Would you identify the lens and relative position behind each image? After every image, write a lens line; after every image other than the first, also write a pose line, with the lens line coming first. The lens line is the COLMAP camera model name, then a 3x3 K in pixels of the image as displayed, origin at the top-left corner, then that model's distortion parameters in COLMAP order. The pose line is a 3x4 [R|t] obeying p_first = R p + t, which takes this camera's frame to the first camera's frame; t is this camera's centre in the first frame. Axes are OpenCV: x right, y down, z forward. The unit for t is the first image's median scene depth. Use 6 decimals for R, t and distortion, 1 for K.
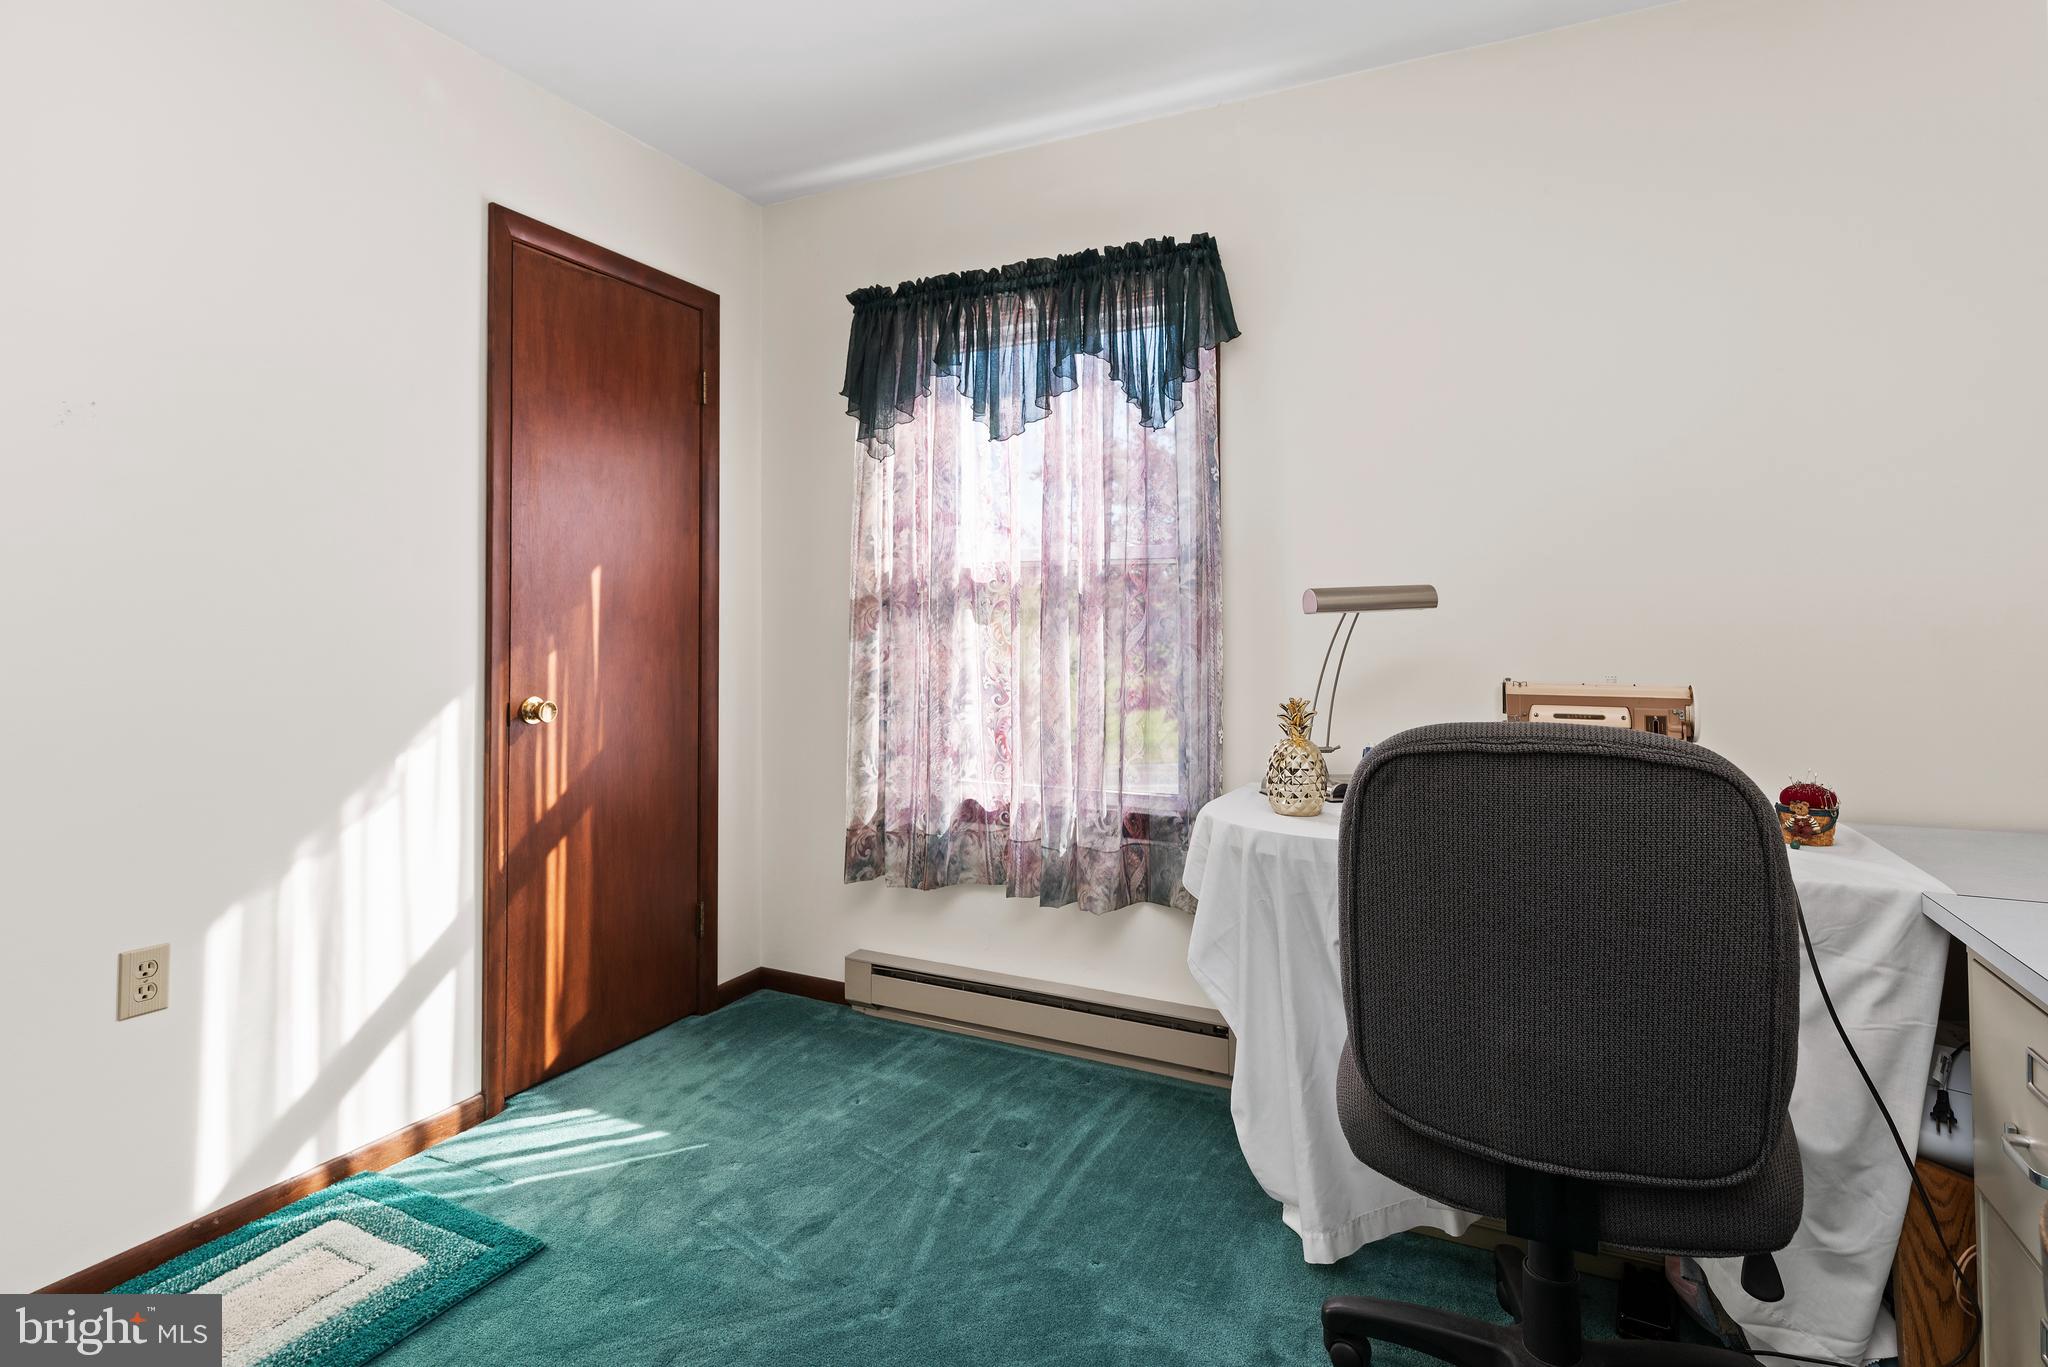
lens RADIAL K [[996.7, 0, 1037.1], [0, 996.7, 606.5], [0, 0, 1]] dist [-0.012803, 0.000801]
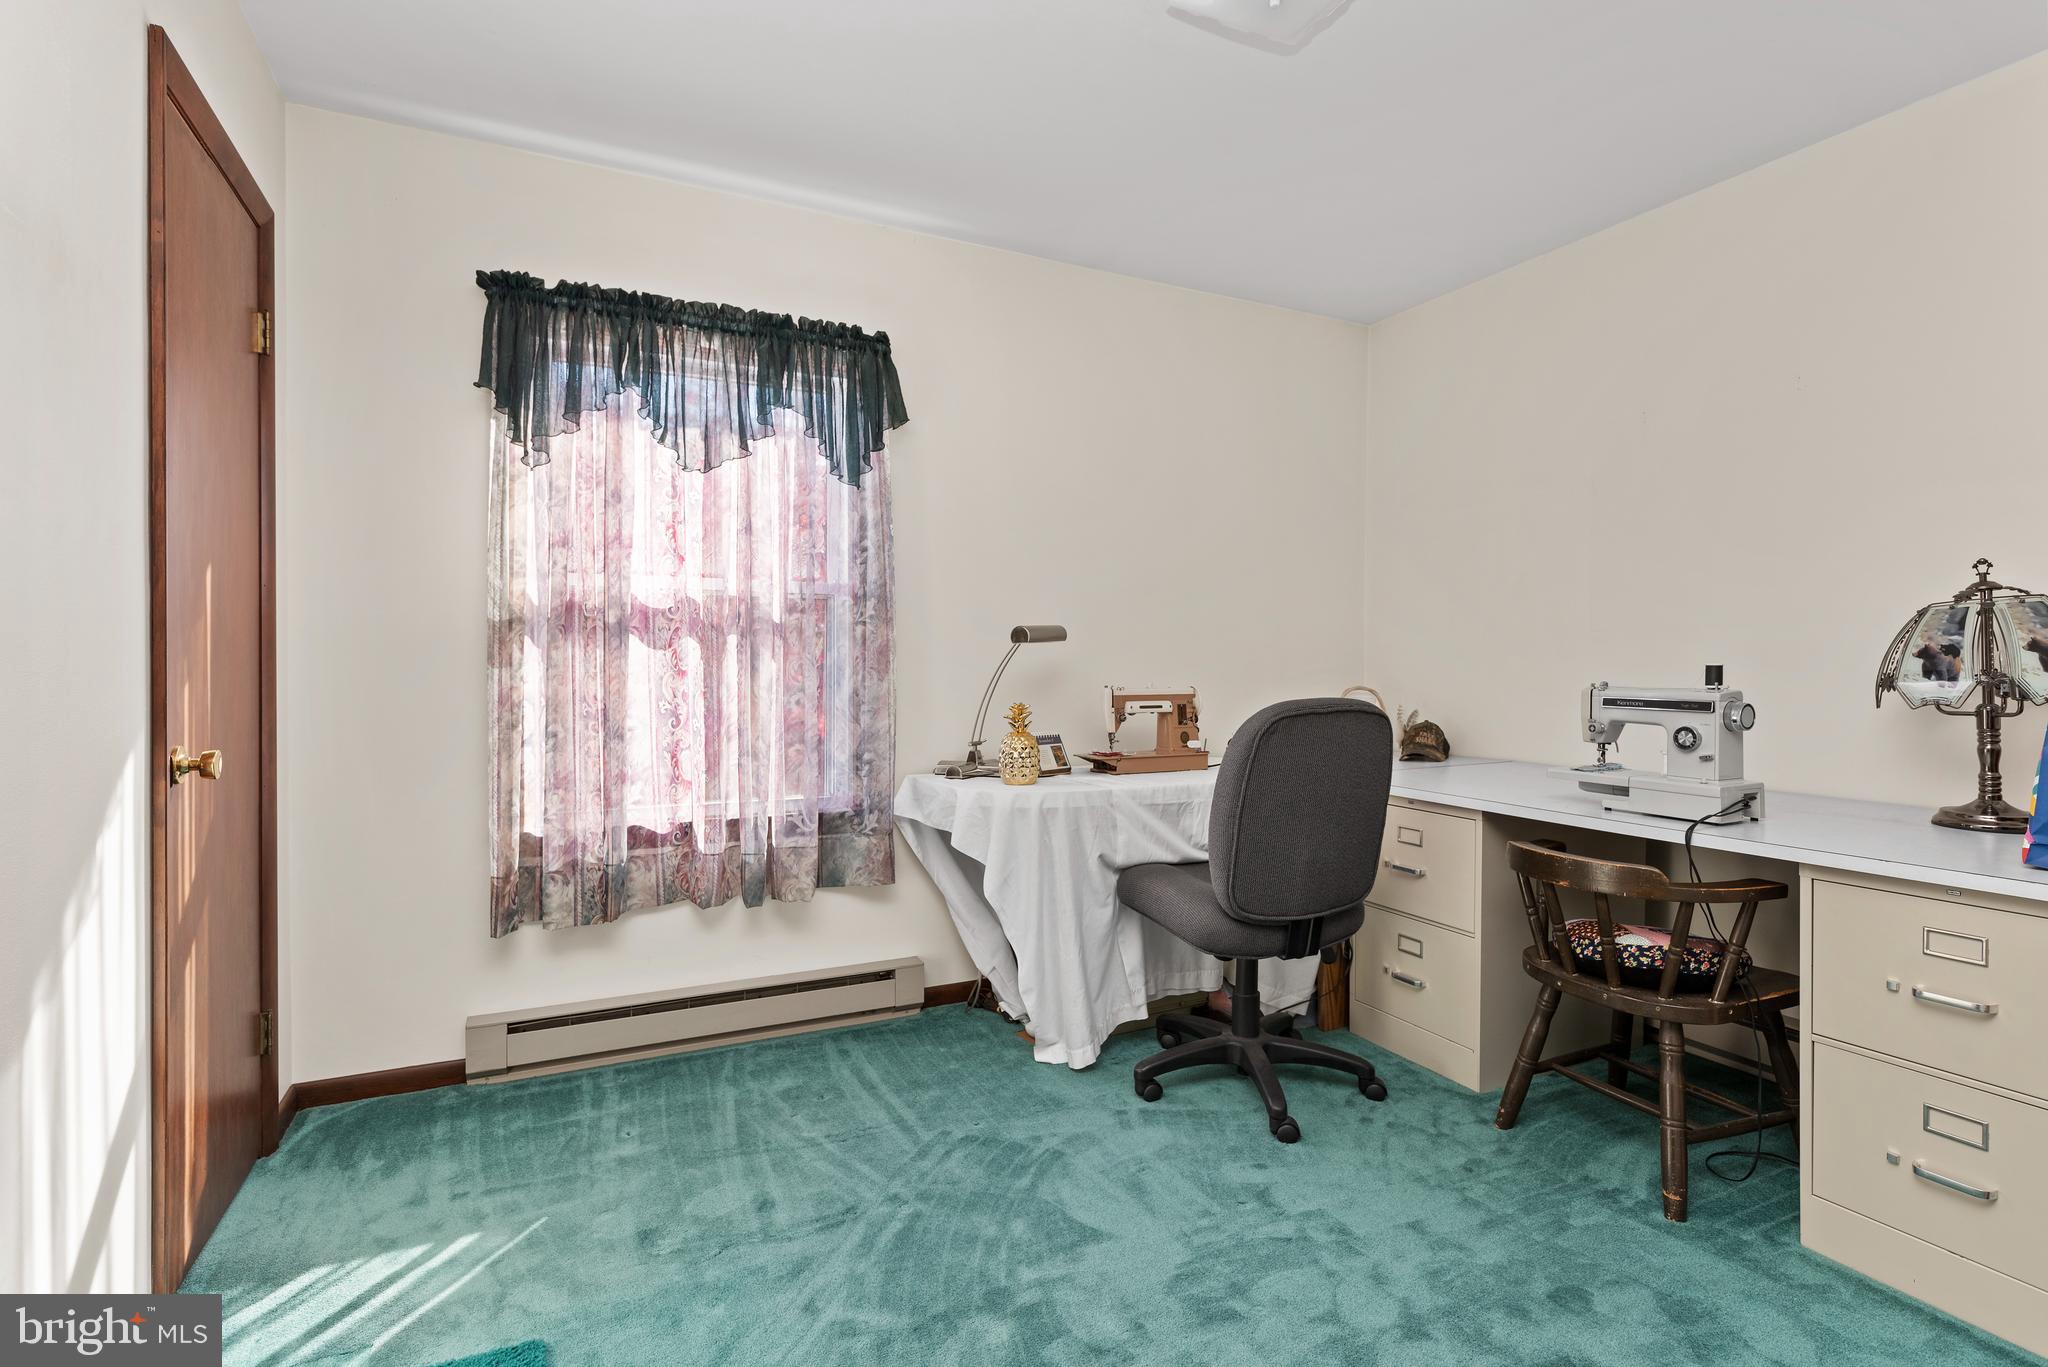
lens RADIAL K [[996.7, 0, 1021.9], [0, 996.7, 673.7], [0, 0, 1]] dist [-0.012803, 0.000801]
pose [[0.619731, -0.009556, 0.784756, -0.663483], [-0.017094, 0.999524, 0.025671, 0.010507], [-0.784628, -0.029324, 0.619273, 0.092576]]
